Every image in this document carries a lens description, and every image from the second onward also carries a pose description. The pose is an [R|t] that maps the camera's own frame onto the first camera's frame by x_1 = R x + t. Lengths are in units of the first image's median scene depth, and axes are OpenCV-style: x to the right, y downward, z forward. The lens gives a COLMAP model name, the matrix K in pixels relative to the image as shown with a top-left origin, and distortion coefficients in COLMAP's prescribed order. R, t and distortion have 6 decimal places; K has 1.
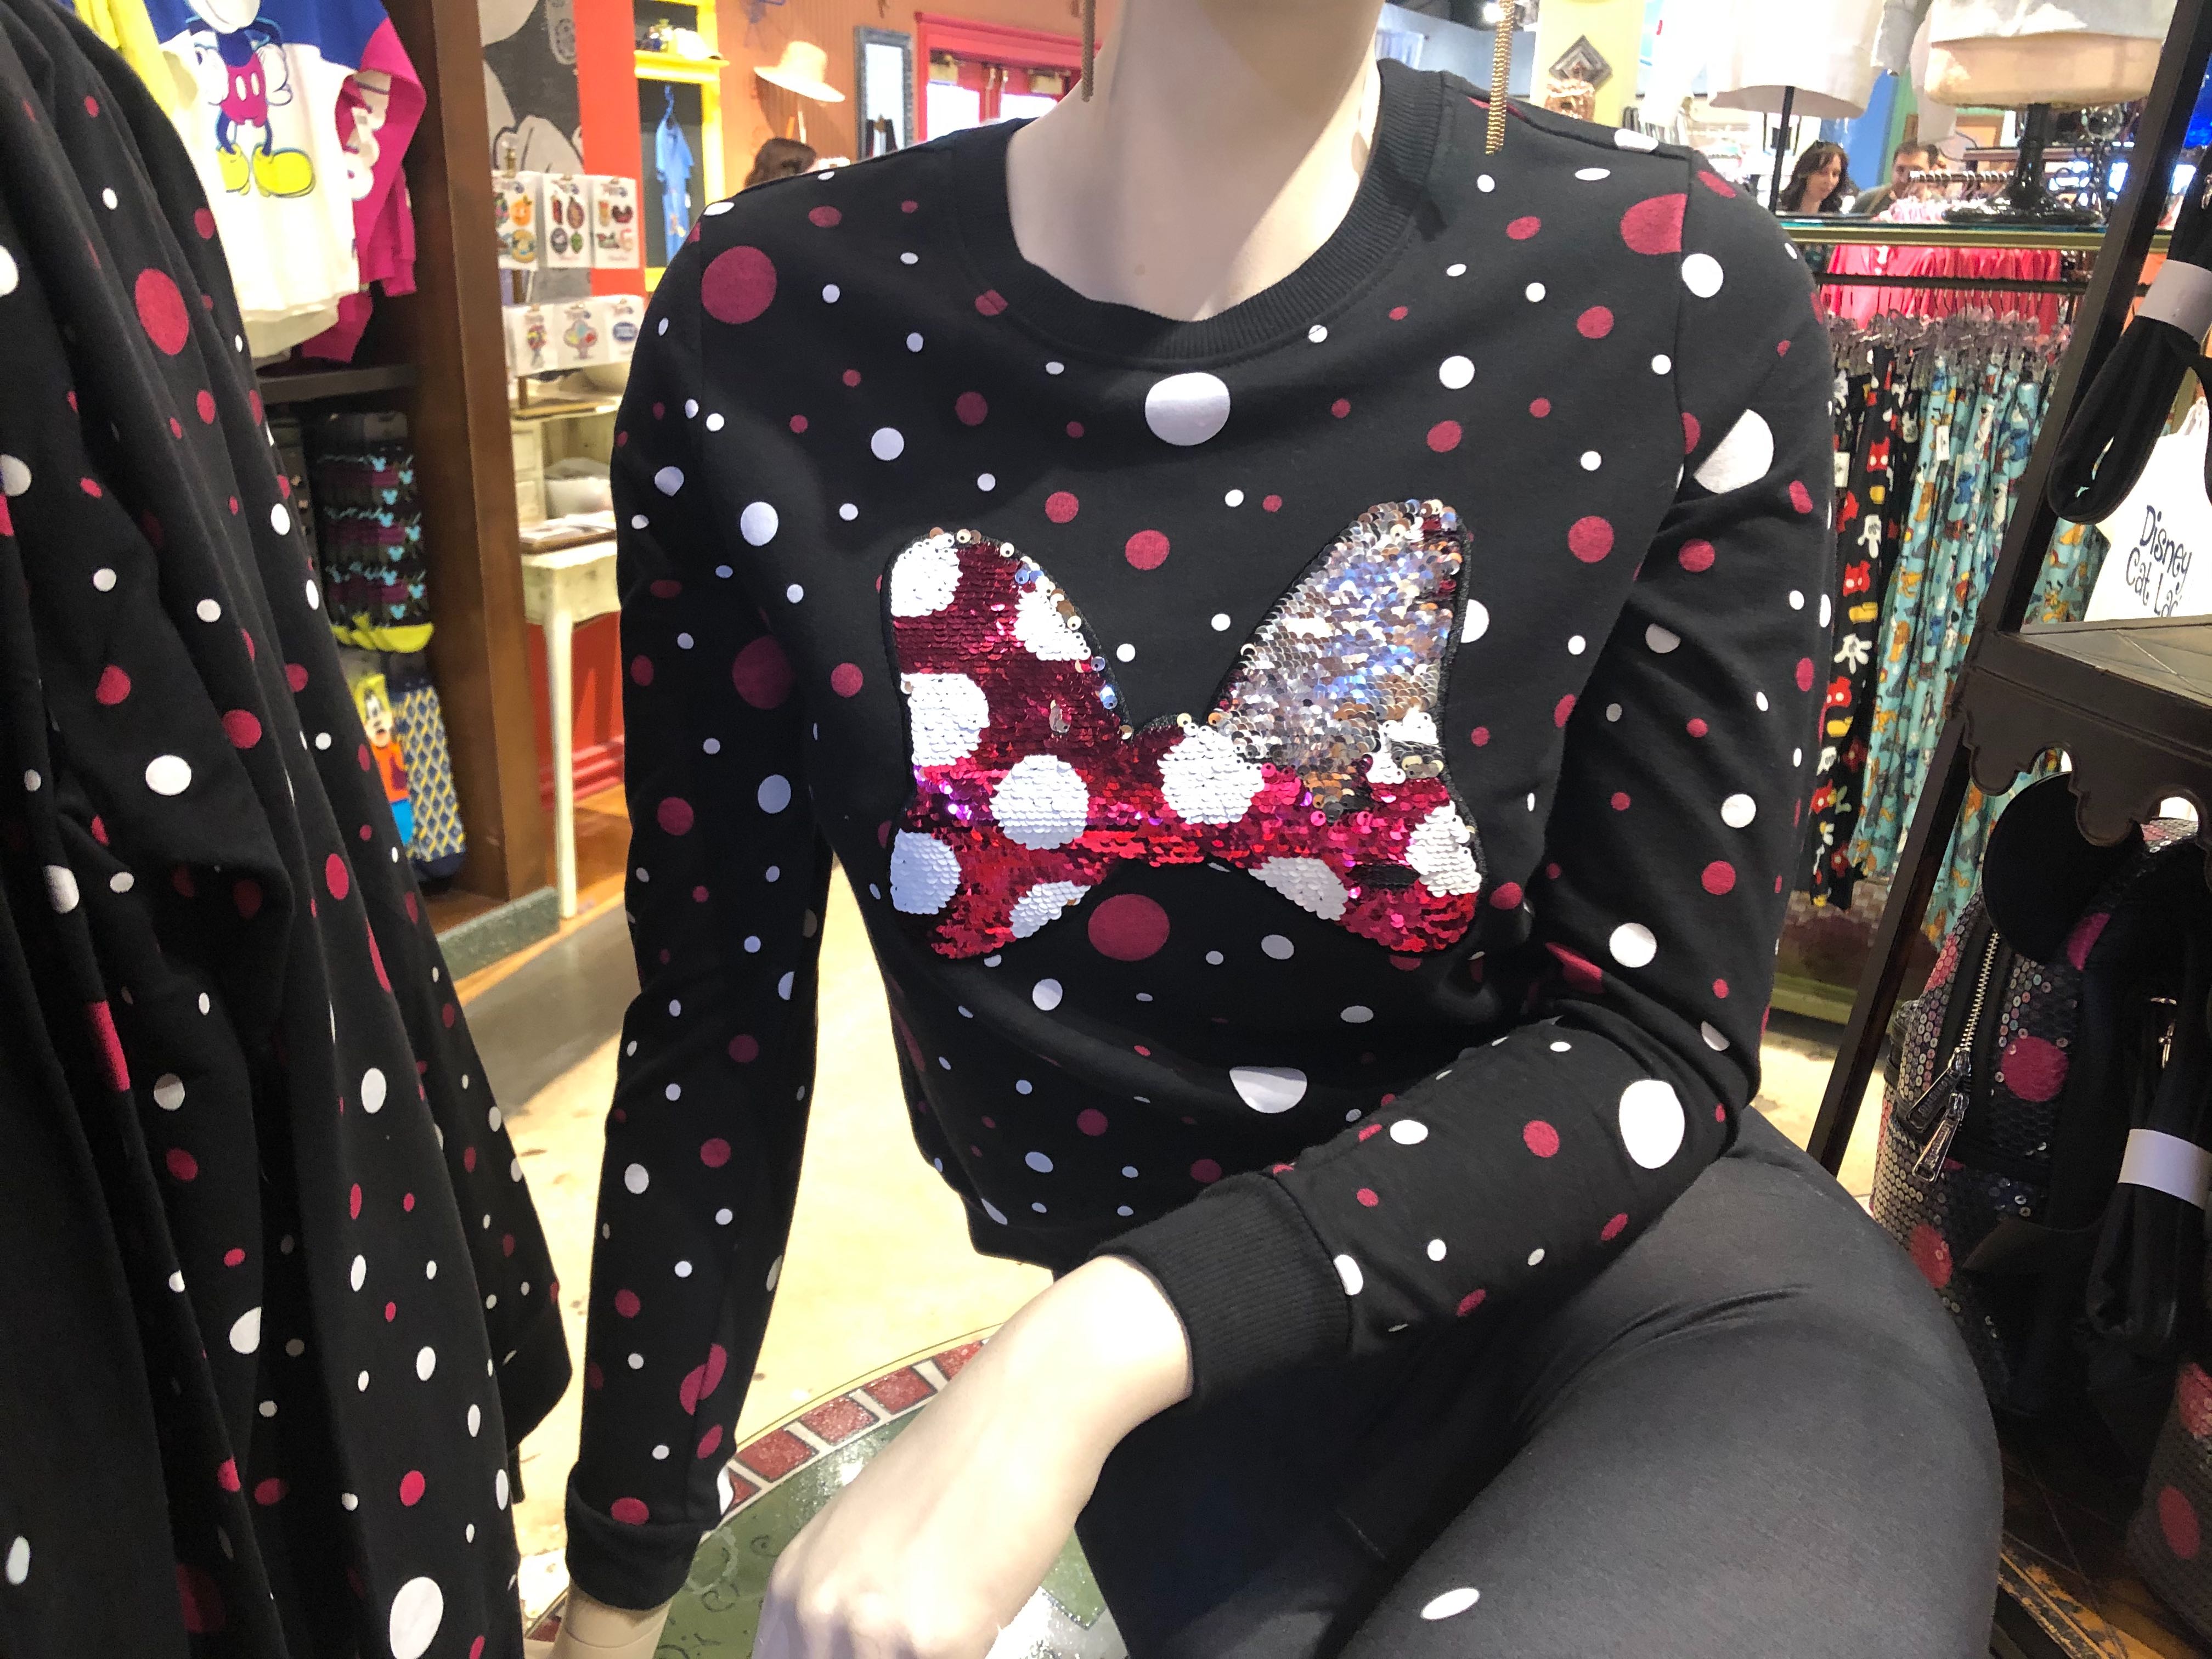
lens RADIAL K [[1821.7, 0, 1106.0], [0, 1821.7, 829.5], [0, 0, 1]] dist [0.071801, -0.005860]
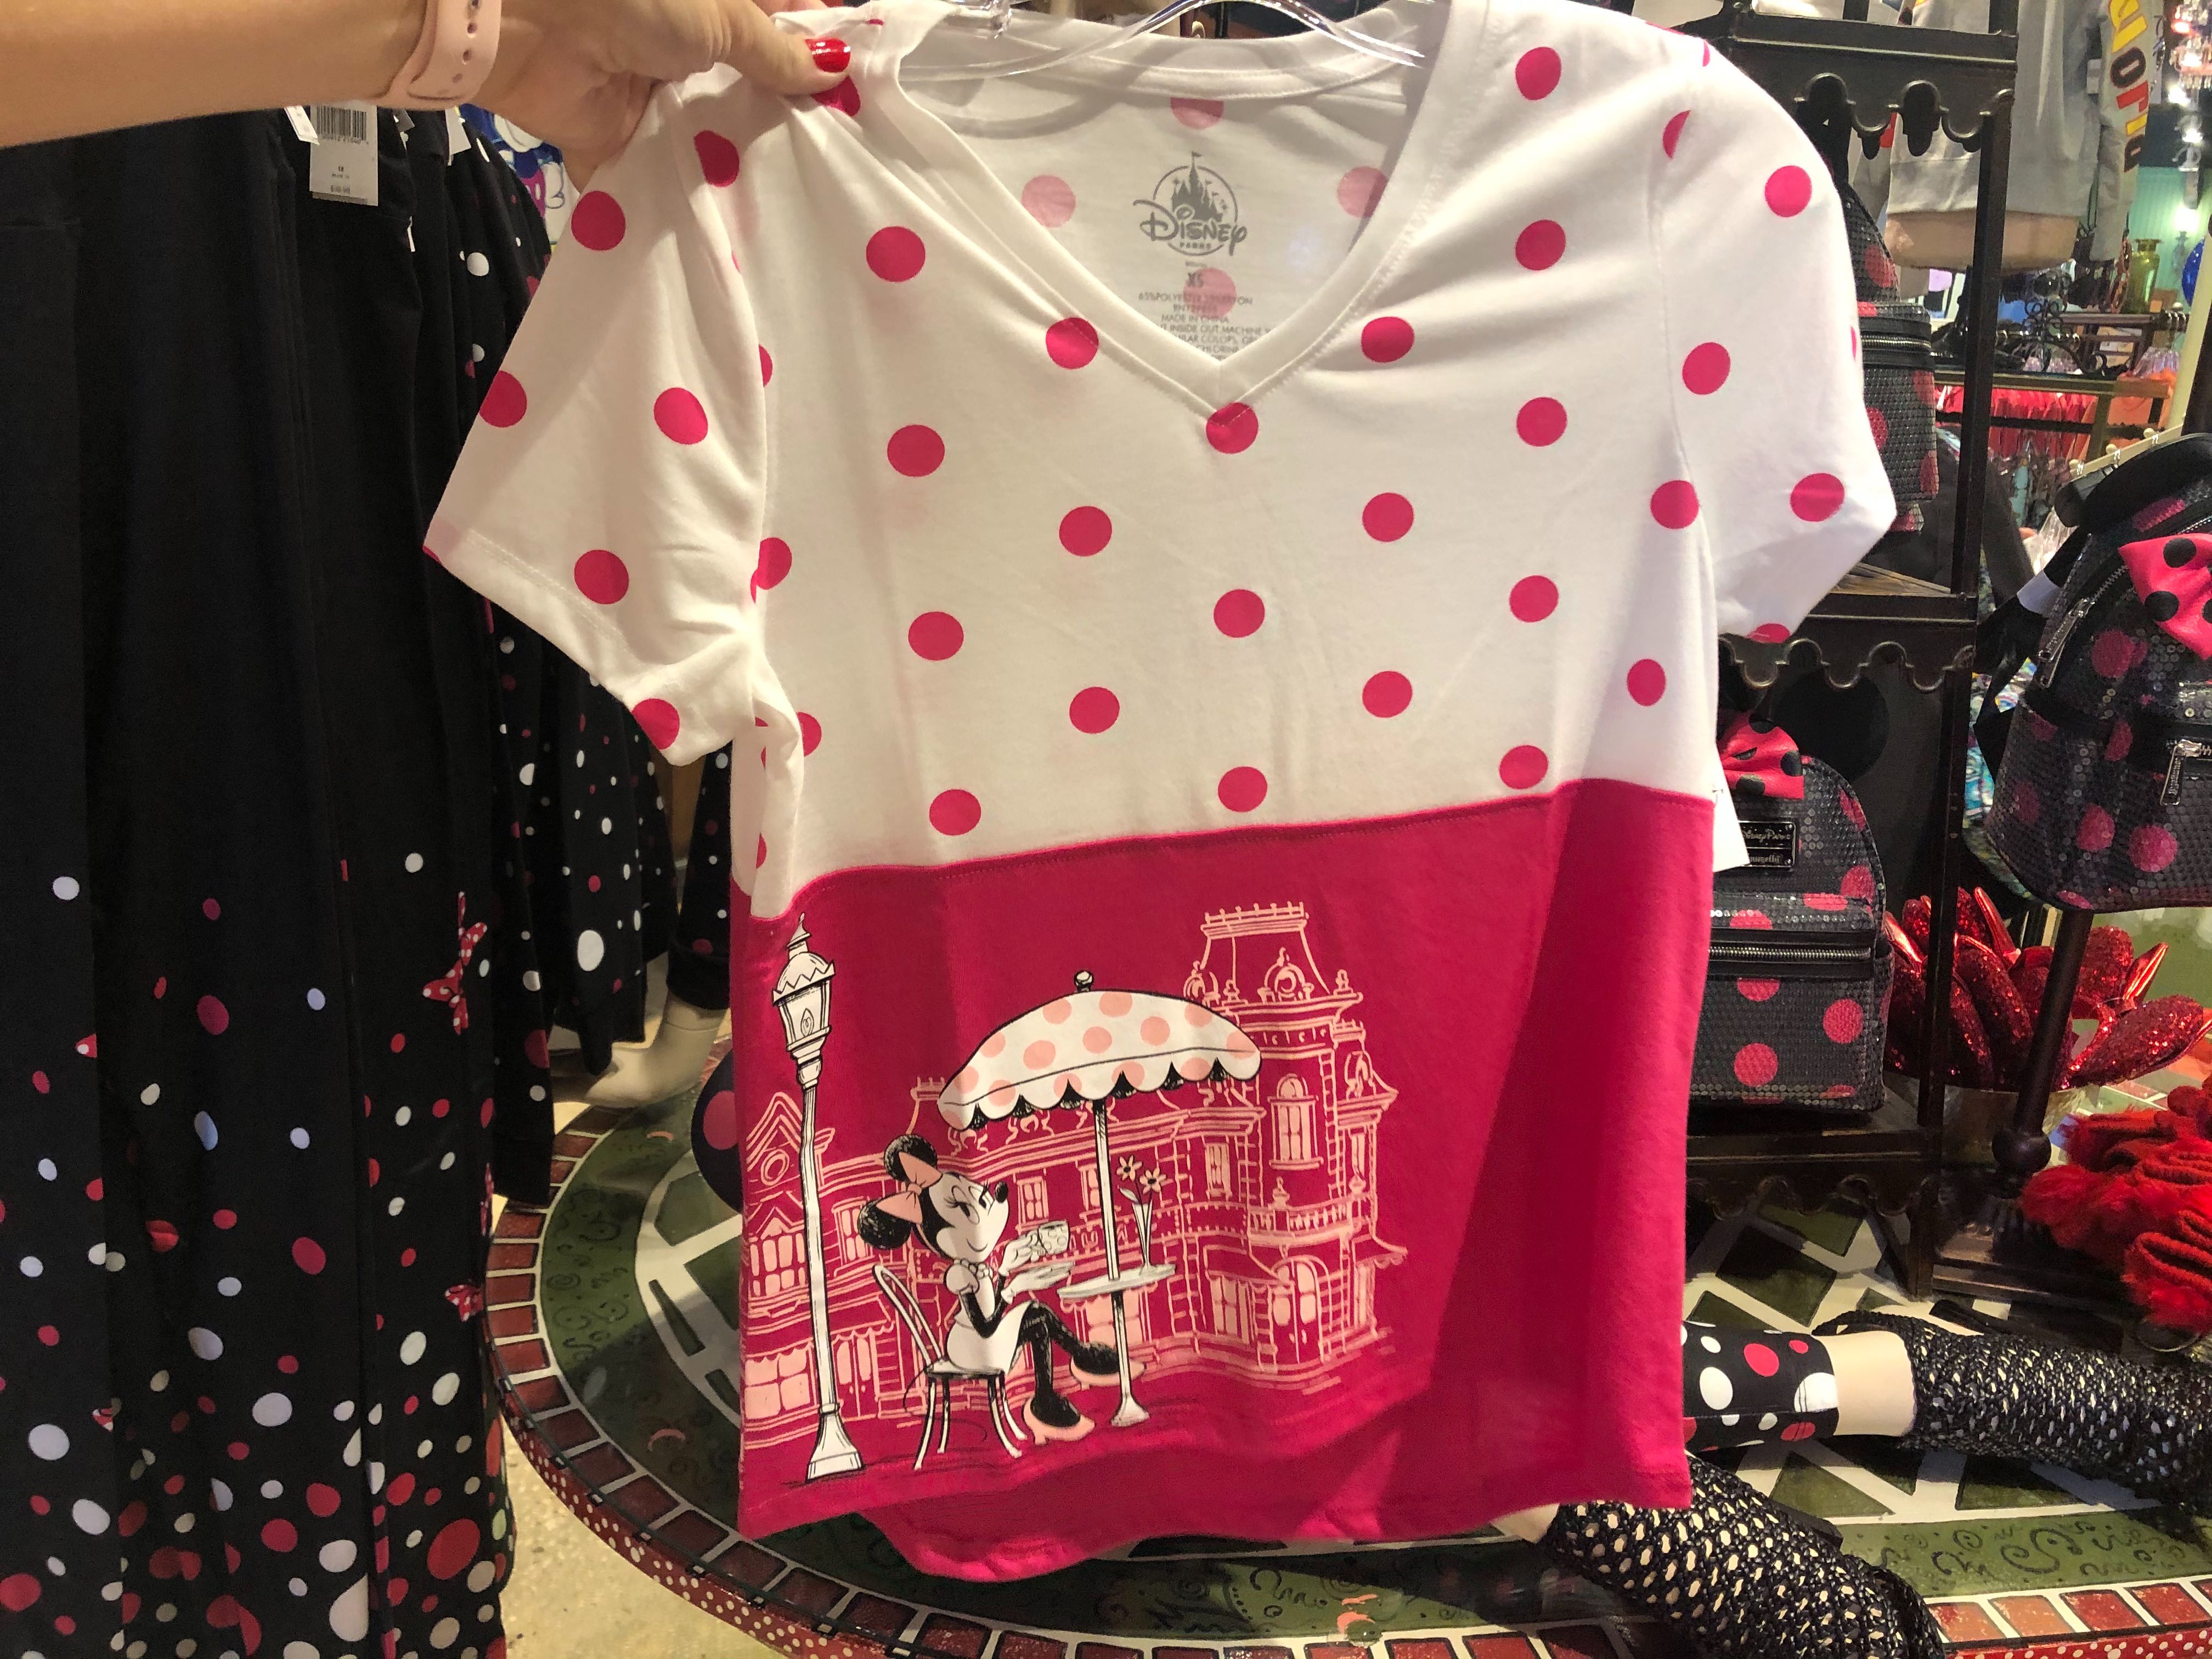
lens RADIAL K [[1853.6, 0, 1102.1], [0, 1853.6, 821.7], [0, 0, 1]] dist [-0.004900, 0.043609]
pose [[0.993260, 0.070299, -0.092160, 0.367133], [-0.076165, 0.995181, -0.061758, 0.394426], [0.087375, 0.068361, 0.993827, -0.989941]]
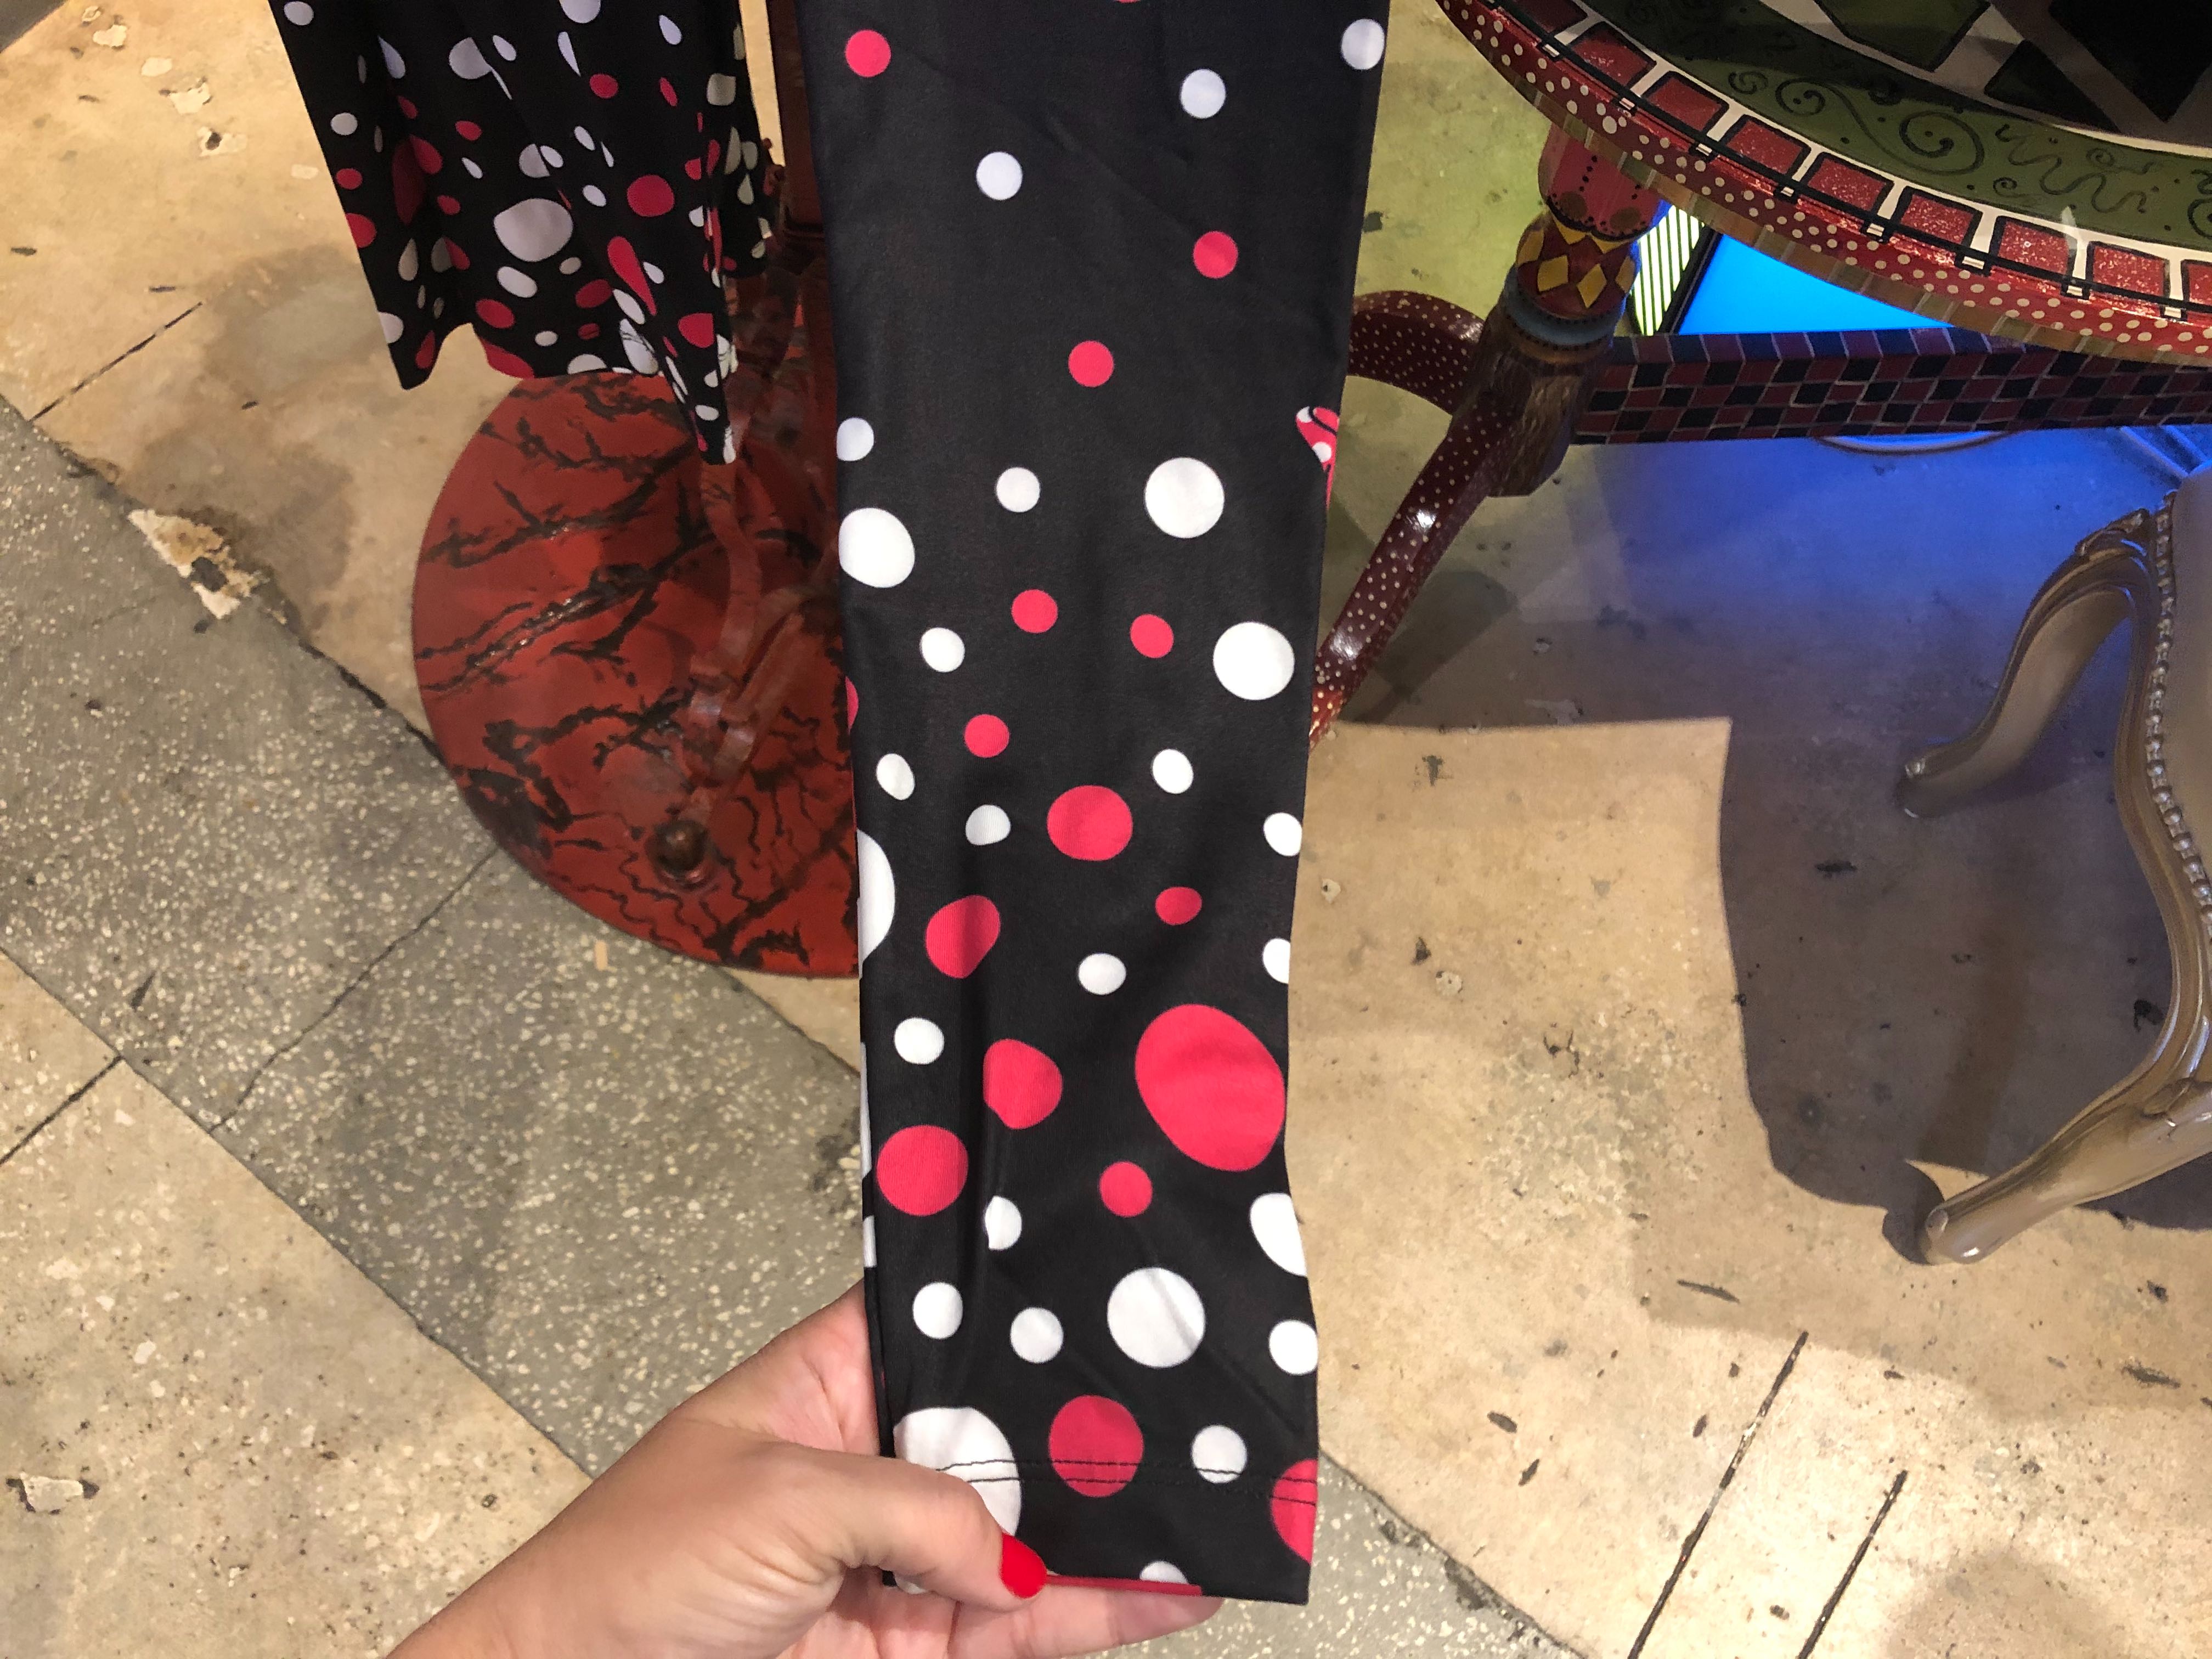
lens RADIAL K [[1844.8, 0, 1106.0], [0, 1844.8, 829.5], [0, 0, 1]] dist [0.034829, -0.026661]
pose [[0.980309, 0.183613, -0.072666, -0.307761], [-0.085206, 0.725280, 0.683161, 0.441199], [0.178140, -0.663518, 0.726643, -0.762894]]
